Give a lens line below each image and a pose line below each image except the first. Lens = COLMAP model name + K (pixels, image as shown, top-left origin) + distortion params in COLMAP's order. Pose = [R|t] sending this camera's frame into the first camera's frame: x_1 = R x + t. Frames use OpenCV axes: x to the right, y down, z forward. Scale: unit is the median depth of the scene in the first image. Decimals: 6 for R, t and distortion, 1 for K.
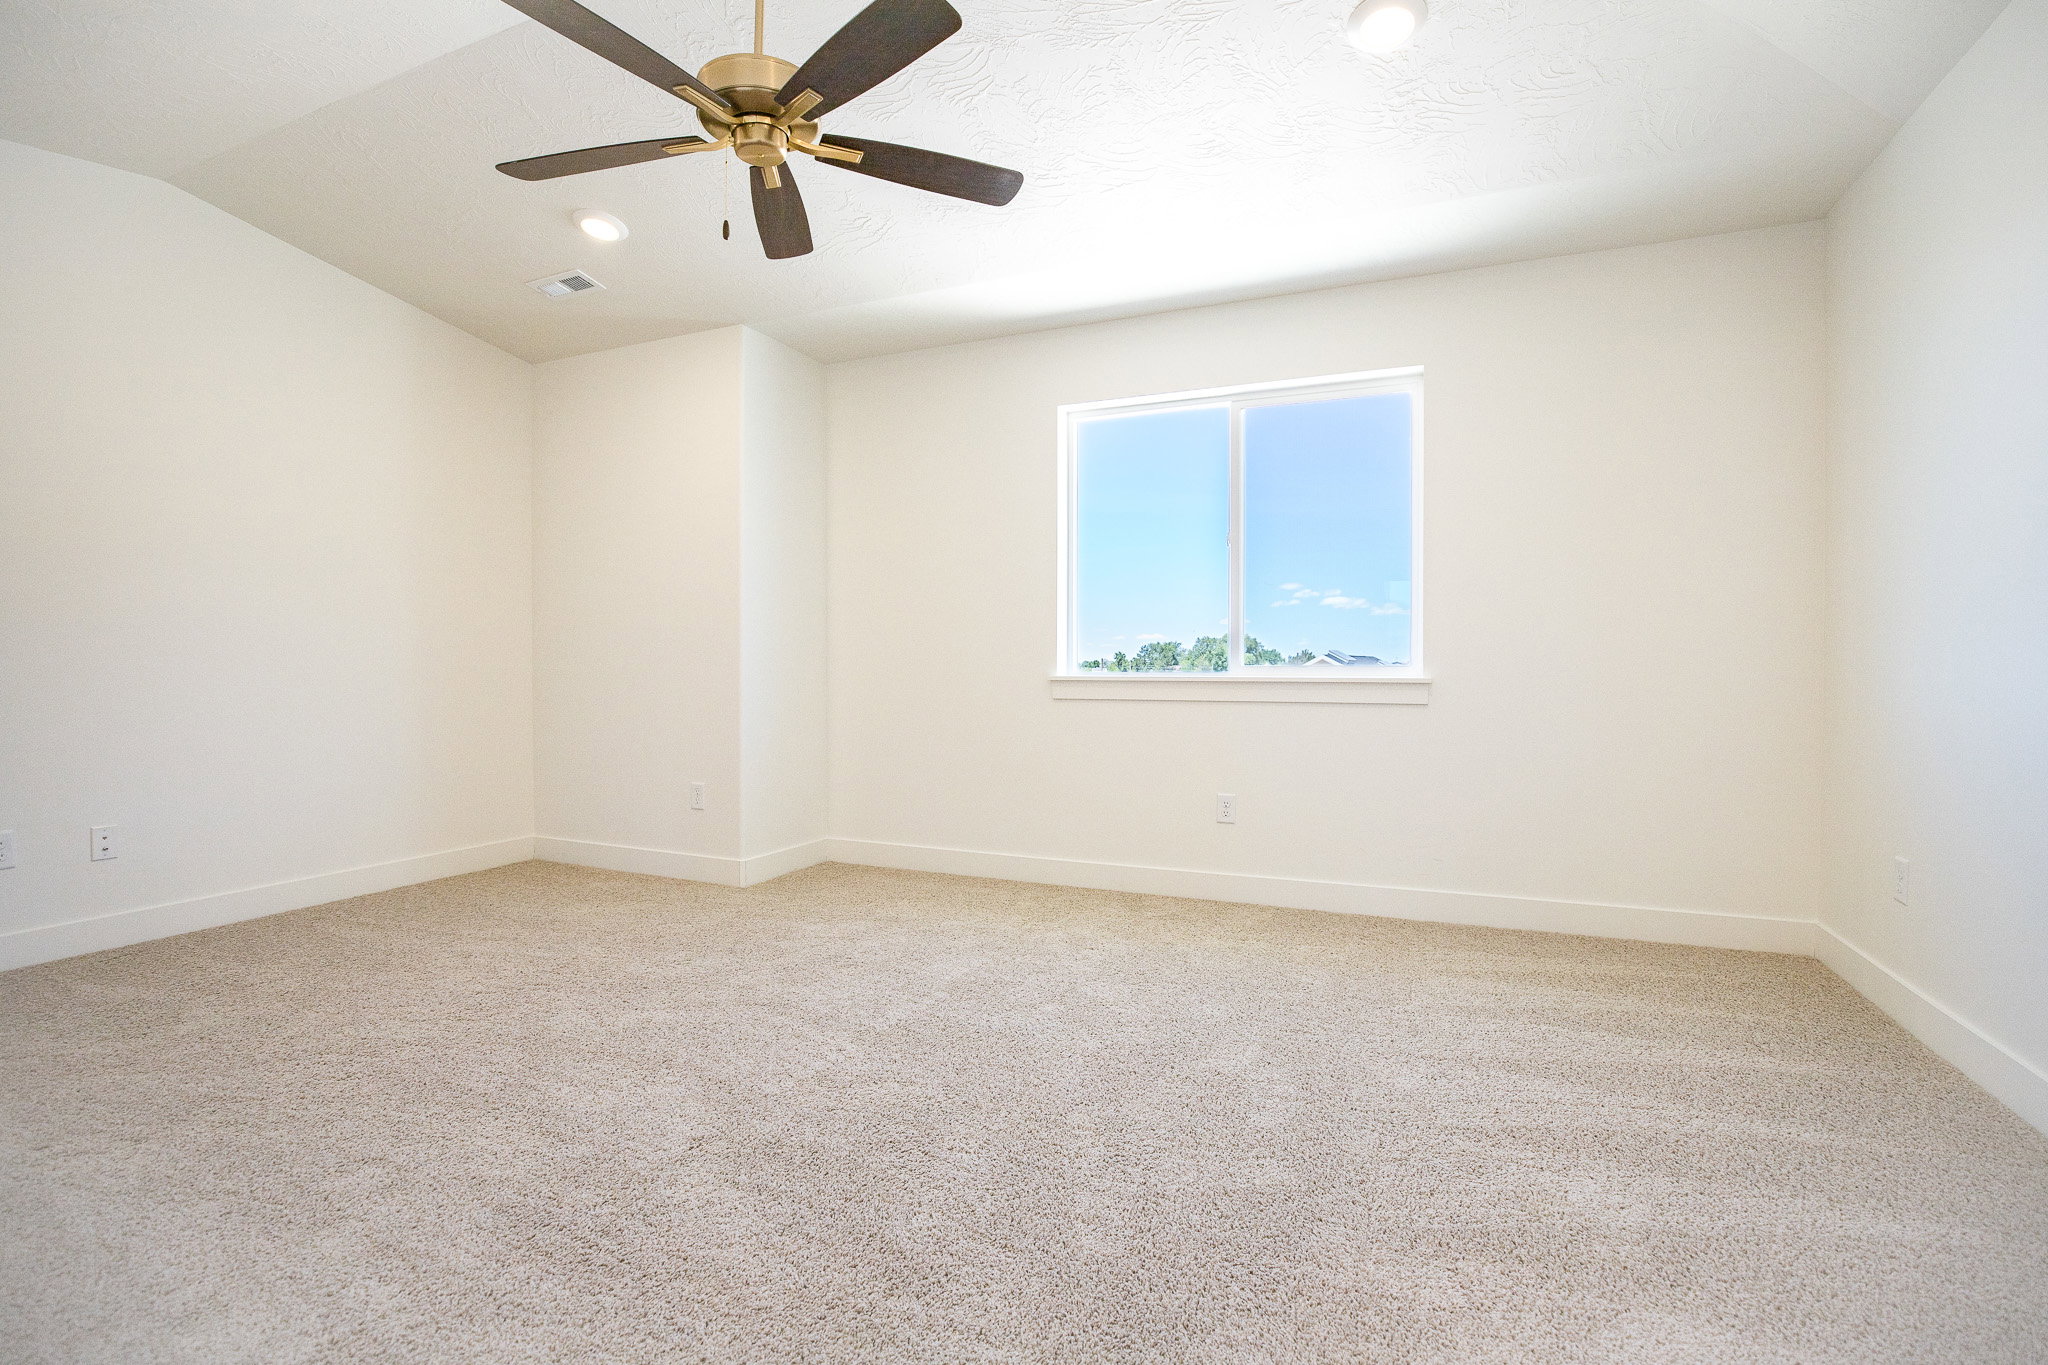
lens RADIAL K [[956.1, 0, 1024.0], [0, 956.1, 682.5], [0, 0, 1]] dist [-0.020985, 0.000232]
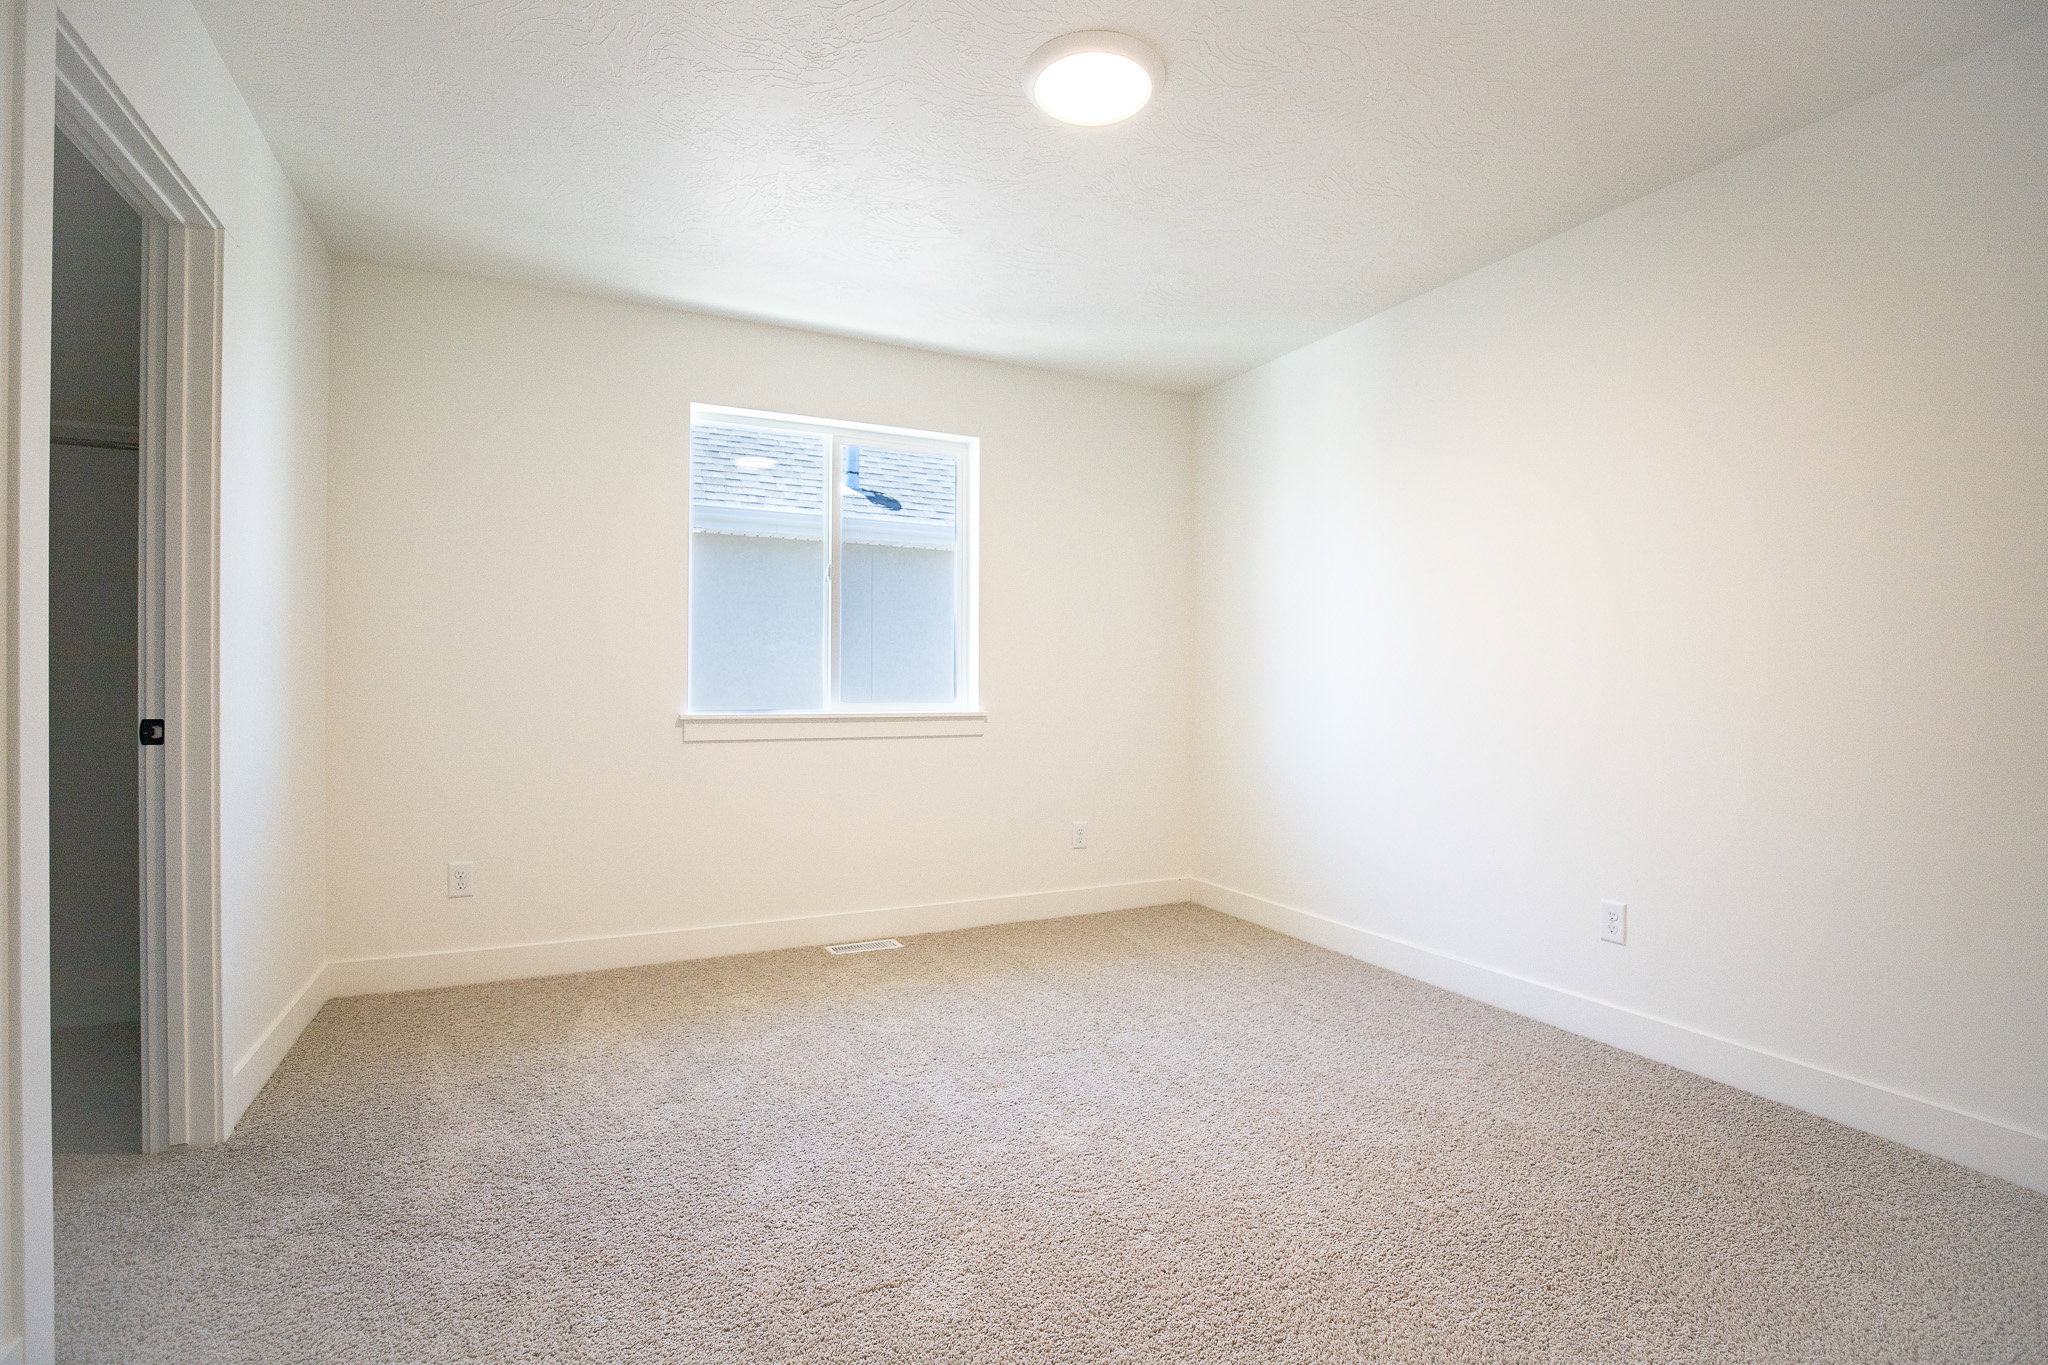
lens RADIAL K [[956.1, 0, 1024.0], [0, 956.1, 682.5], [0, 0, 1]] dist [-0.020985, 0.000232]
pose [[0.647329, 0.007519, 0.762174, -0.422973], [0.026403, 0.999130, -0.032281, -0.001566], [-0.761753, 0.041020, 0.646567, 0.225517]]
